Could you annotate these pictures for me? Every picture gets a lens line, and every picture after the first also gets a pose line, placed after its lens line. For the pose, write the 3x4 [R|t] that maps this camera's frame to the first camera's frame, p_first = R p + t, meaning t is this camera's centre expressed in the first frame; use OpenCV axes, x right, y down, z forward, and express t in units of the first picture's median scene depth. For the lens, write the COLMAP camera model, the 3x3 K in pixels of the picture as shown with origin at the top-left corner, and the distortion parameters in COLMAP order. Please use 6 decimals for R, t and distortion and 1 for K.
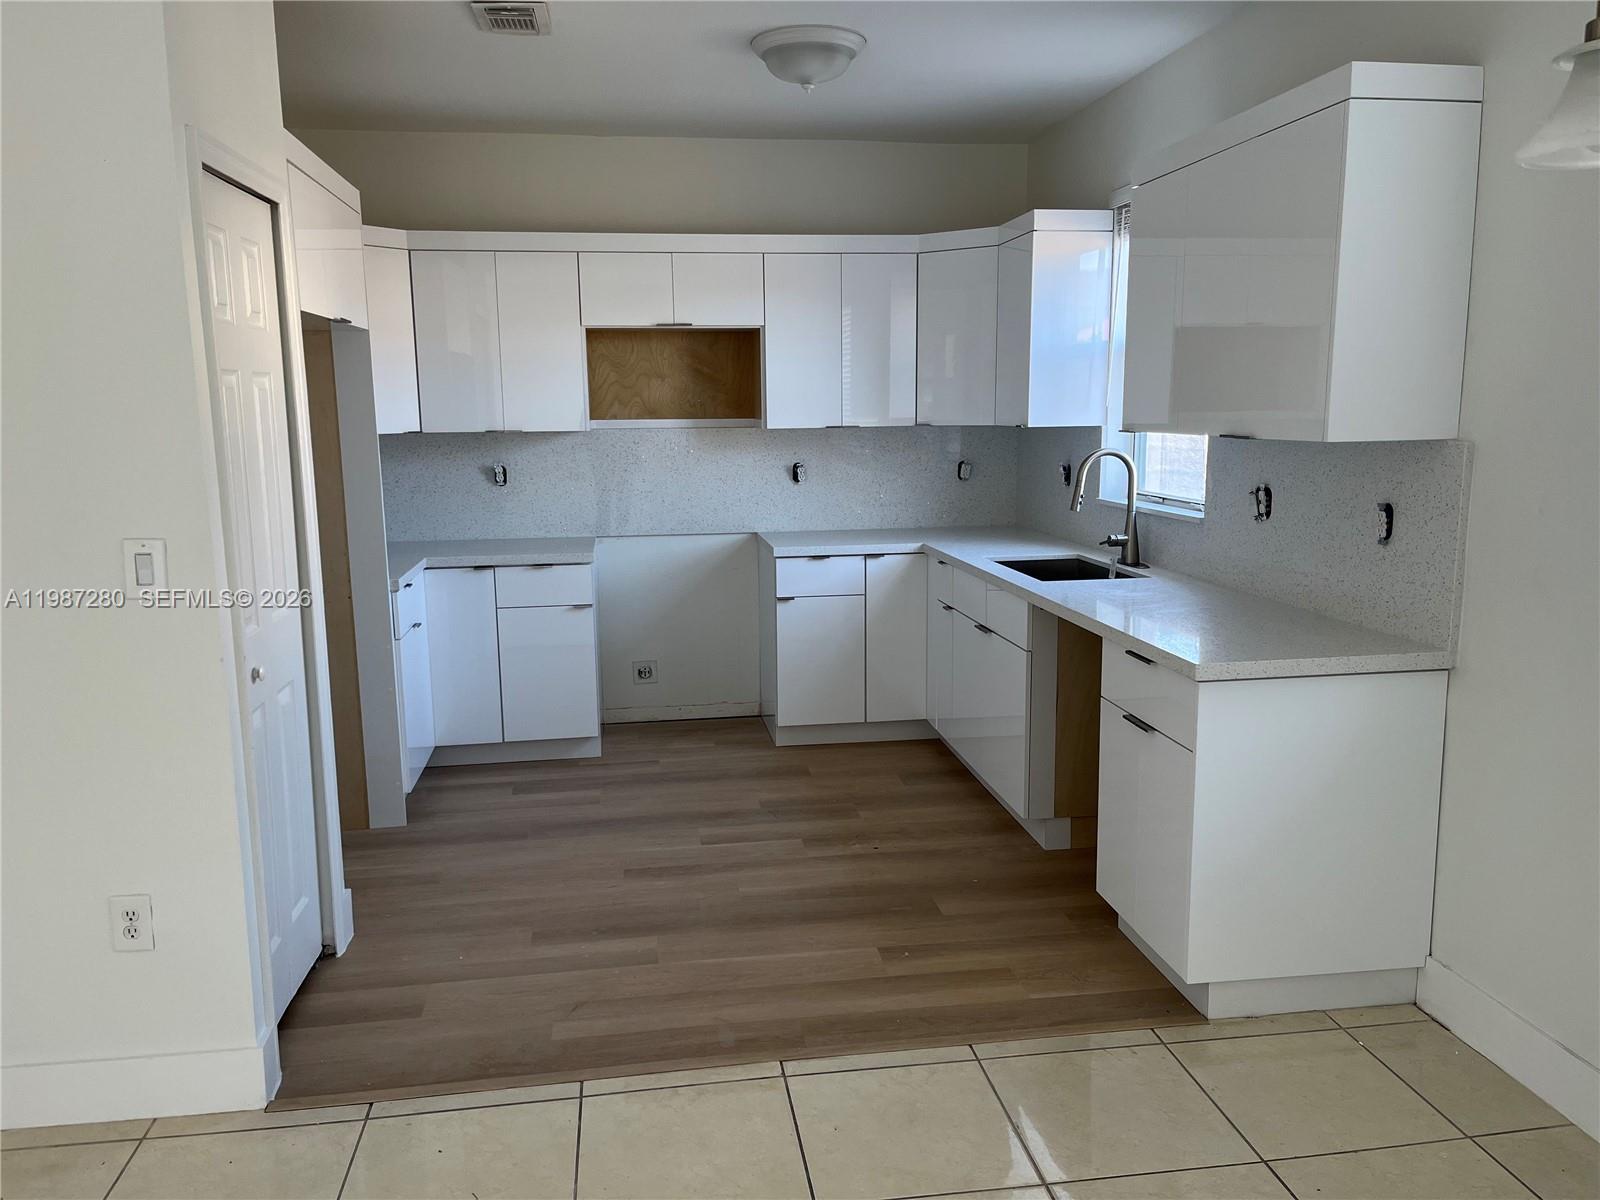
lens RADIAL K [[1209.3, 0, 803.7], [0, 1209.3, 592.7], [0, 0, 1]] dist [0.031232, -0.009437]
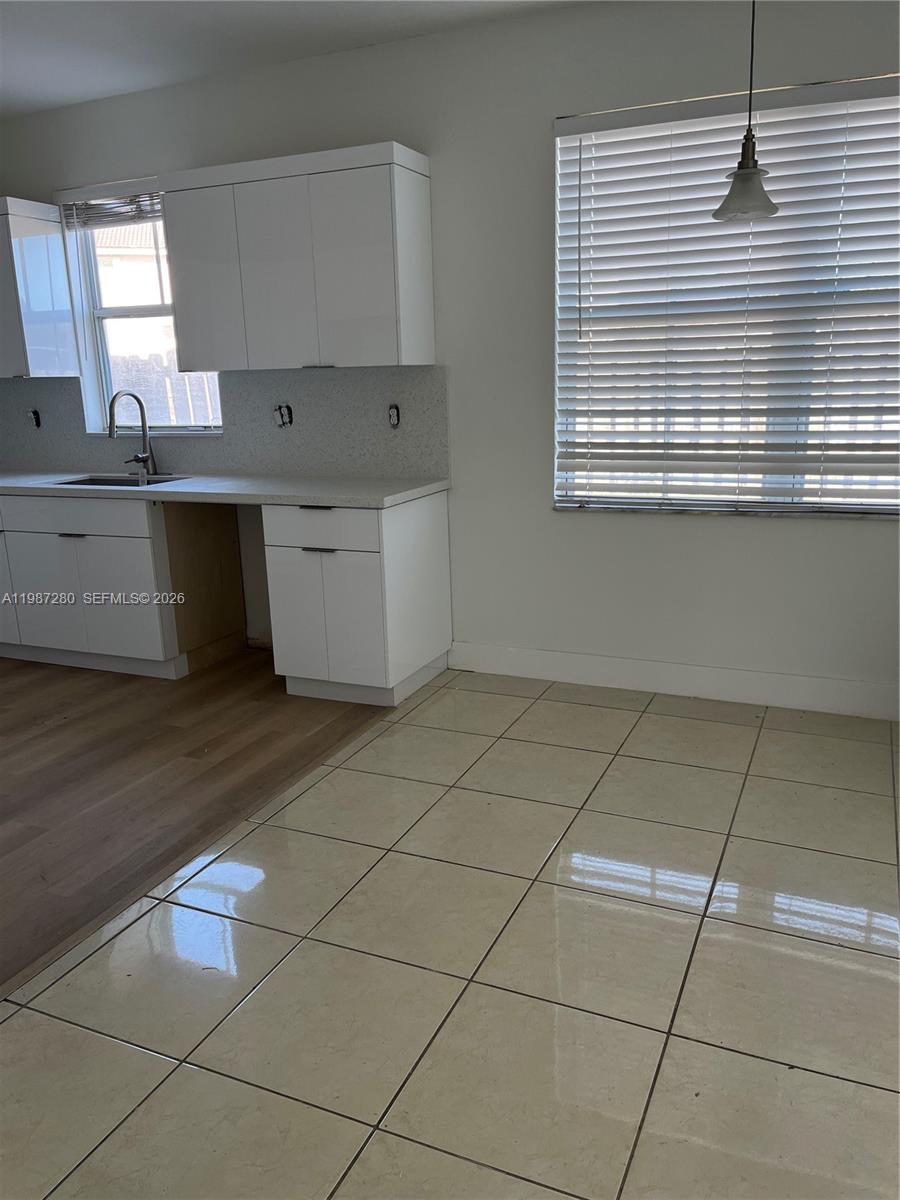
lens RADIAL K [[907.0, 0, 458.2], [0, 907.0, 605.3], [0, 0, 1]] dist [0.031232, -0.009437]
pose [[0.529088, -0.210532, 0.822035, -0.530973], [0.154556, 0.976439, 0.150599, 0.023854], [-0.834373, 0.047371, 0.549161, 0.171932]]
